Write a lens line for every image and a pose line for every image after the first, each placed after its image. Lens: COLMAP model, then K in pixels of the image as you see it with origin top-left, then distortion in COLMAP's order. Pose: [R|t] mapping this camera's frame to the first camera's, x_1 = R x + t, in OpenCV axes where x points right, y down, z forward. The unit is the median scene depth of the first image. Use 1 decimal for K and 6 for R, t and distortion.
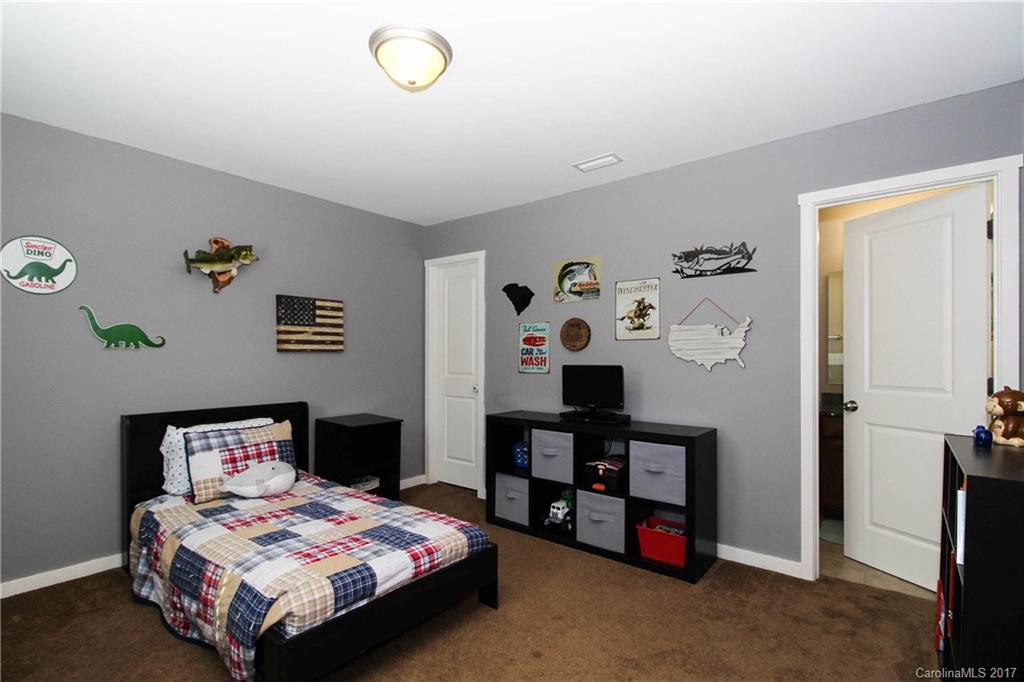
lens RADIAL K [[477.9, 0, 511.4], [0, 477.9, 349.6], [0, 0, 1]] dist [0.002123, -0.000173]
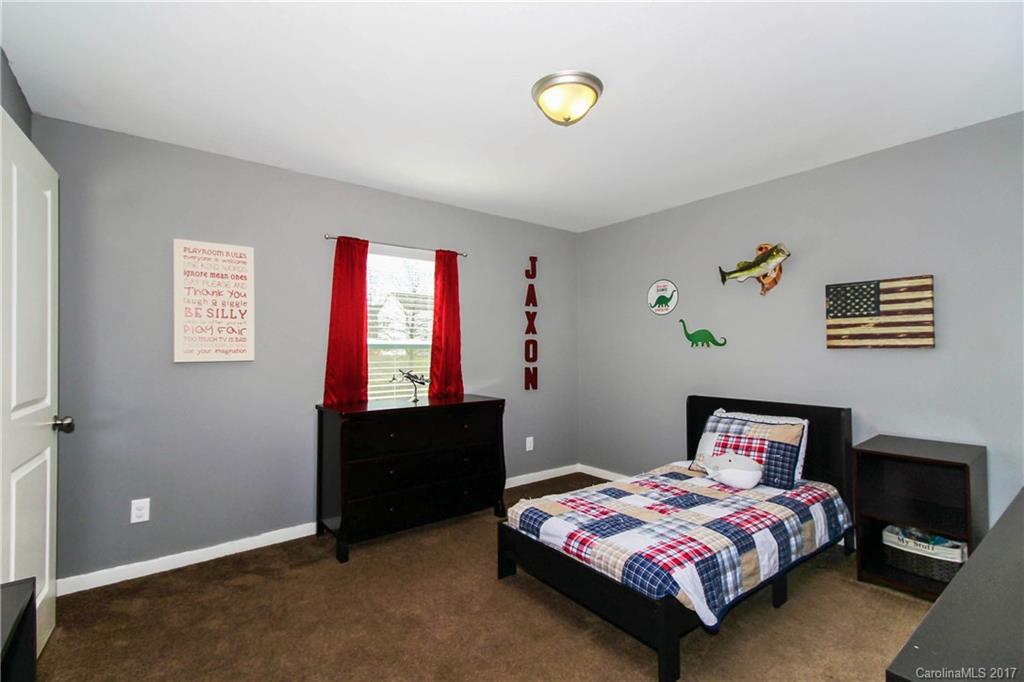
lens RADIAL K [[463.5, 0, 509.2], [0, 463.5, 339.0], [0, 0, 1]] dist [0.000245, 0.000033]
pose [[-0.228973, -0.023768, -0.973142, 0.624232], [0.011616, 0.999564, -0.027146, 0.003710], [0.973363, -0.017520, -0.228597, 0.783318]]
